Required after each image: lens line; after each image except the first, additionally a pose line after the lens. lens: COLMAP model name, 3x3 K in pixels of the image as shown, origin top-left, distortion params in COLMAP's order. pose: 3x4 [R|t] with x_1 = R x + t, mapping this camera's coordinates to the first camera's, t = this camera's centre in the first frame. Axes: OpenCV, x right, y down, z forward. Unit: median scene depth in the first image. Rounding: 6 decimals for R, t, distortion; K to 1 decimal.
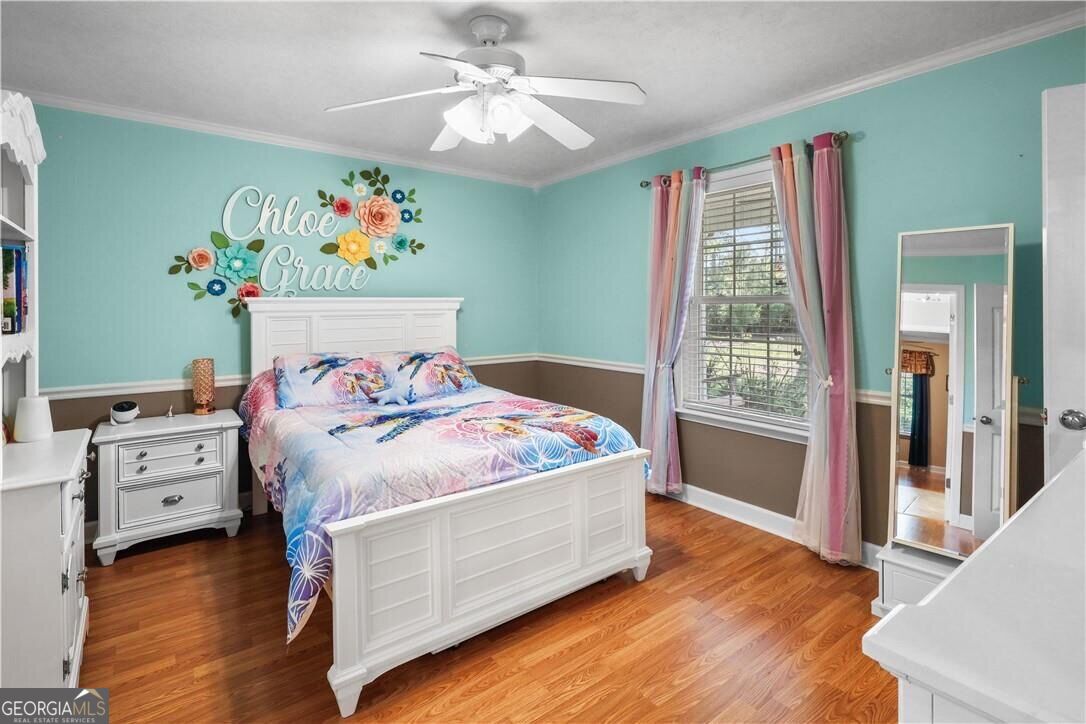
lens RADIAL K [[519.0, 0, 529.0], [0, 519.0, 306.5], [0, 0, 1]] dist [0.003843, -0.000488]
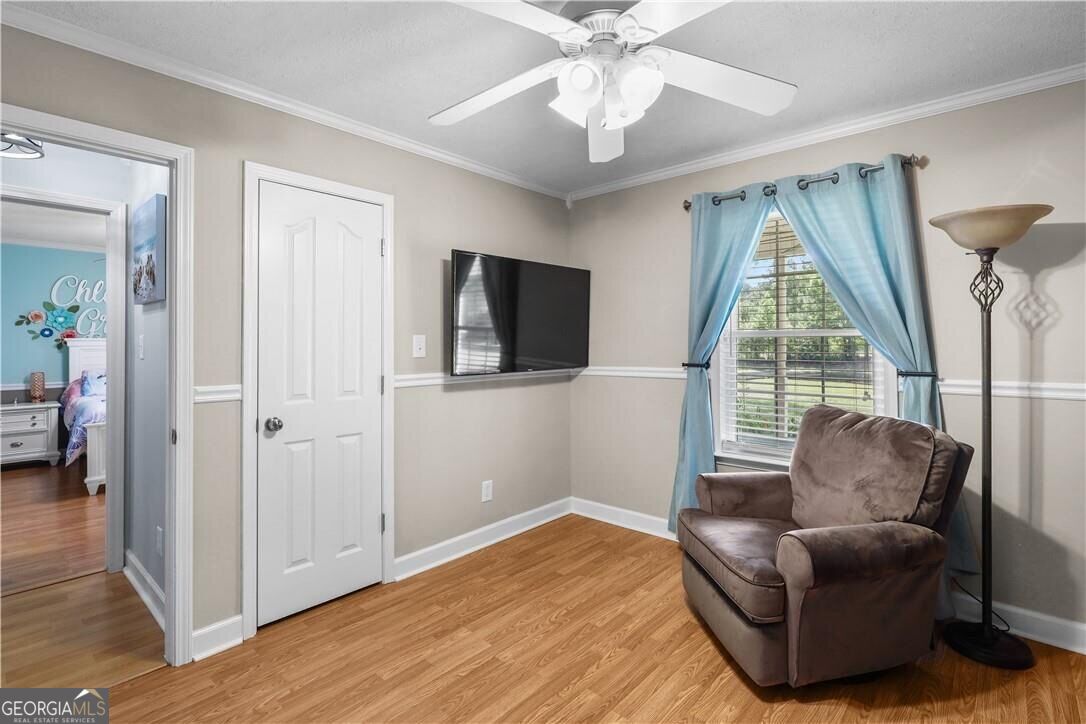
lens RADIAL K [[519.0, 0, 542.4], [0, 519.0, 338.2], [0, 0, 1]] dist [0.003843, -0.000488]
pose [[0.982260, 0.001254, 0.187521, 0.756236], [0.000811, 0.999940, -0.010938, 0.003336], [-0.187524, 0.010896, 0.982200, -1.105508]]
